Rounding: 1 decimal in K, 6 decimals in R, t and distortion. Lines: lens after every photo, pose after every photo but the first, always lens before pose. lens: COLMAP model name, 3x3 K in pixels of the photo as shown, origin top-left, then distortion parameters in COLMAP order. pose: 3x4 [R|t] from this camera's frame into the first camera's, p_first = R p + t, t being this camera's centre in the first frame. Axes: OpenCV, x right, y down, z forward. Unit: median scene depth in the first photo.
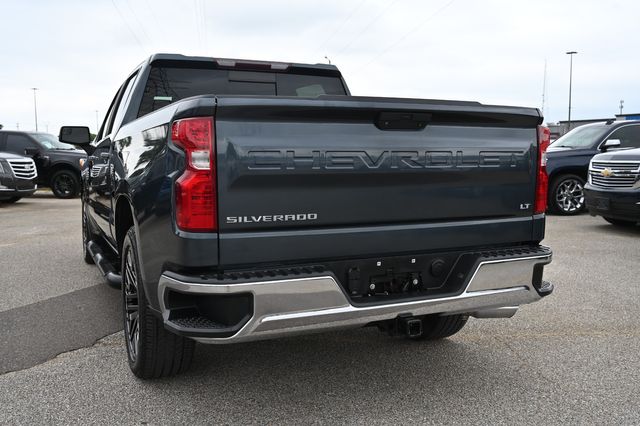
lens RADIAL K [[655.9, 0, 316.7], [0, 655.9, 214.5], [0, 0, 1]] dist [-0.003032, 0.000000]
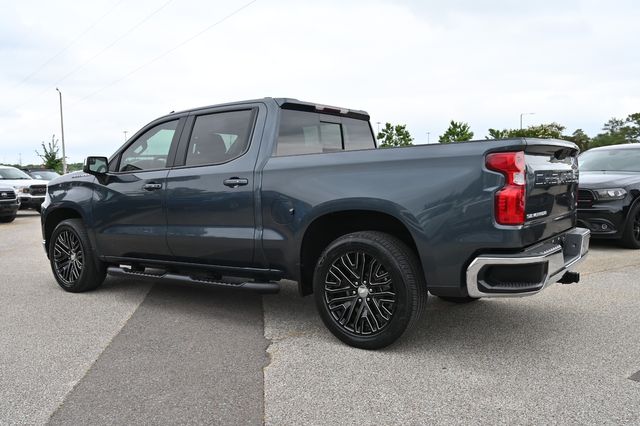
lens RADIAL K [[619.4, 0, 316.9], [0, 619.4, 211.8], [0, 0, 1]] dist [0.005470, 0.000000]
pose [[0.842331, -0.046208, 0.536977, -1.199722], [0.070462, 0.997208, -0.024718, -0.001280], [-0.534335, 0.058658, 0.843235, 0.006667]]
